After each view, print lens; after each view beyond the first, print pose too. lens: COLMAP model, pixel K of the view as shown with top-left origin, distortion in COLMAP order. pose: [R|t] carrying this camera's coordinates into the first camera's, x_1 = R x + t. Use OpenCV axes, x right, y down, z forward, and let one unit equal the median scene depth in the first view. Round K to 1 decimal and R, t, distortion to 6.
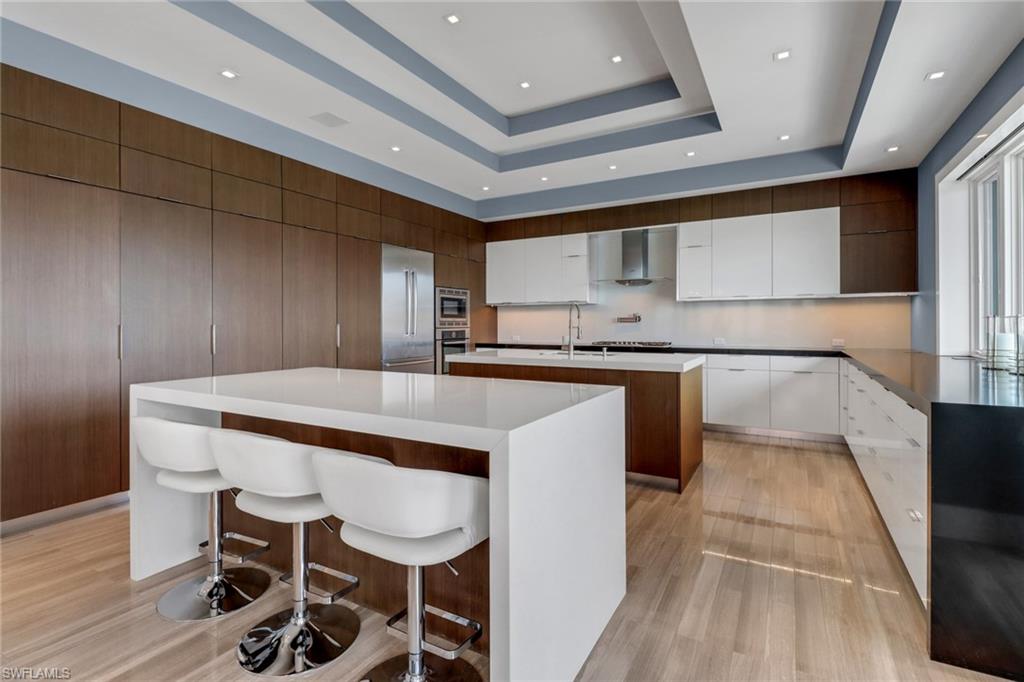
lens RADIAL K [[479.5, 0, 506.4], [0, 479.5, 326.8], [0, 0, 1]] dist [0.014516, -0.013724]
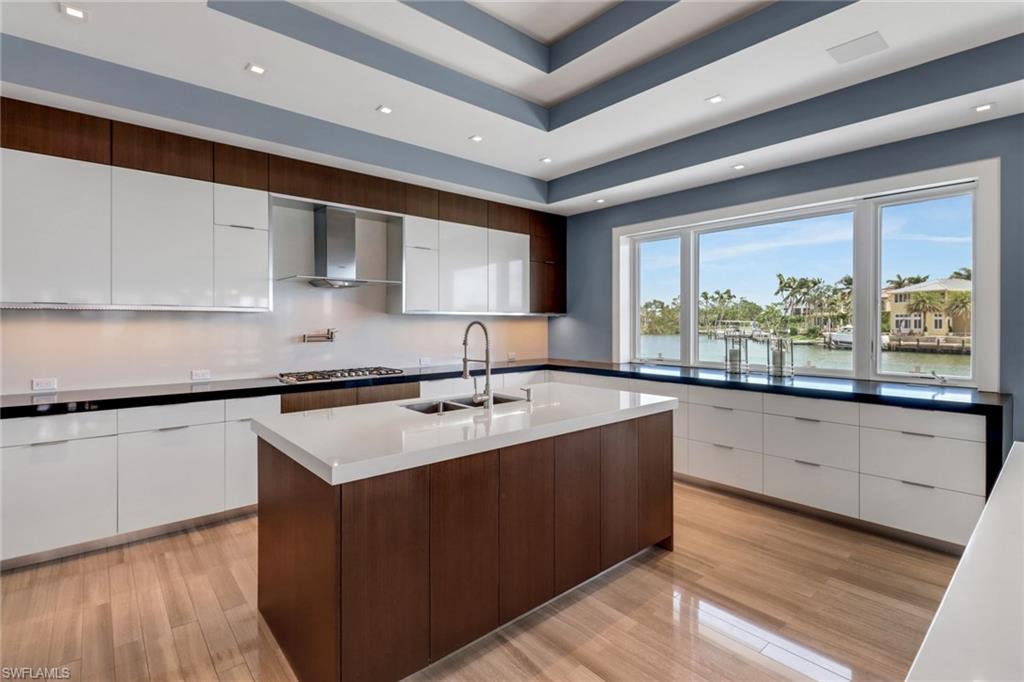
lens RADIAL K [[479.5, 0, 506.4], [0, 479.5, 326.8], [0, 0, 1]] dist [0.014516, -0.013724]
pose [[0.330272, -0.006141, 0.943866, -0.324136], [0.004785, 0.999977, 0.004831, -0.035665], [-0.943874, 0.002921, 0.330294, 0.585586]]
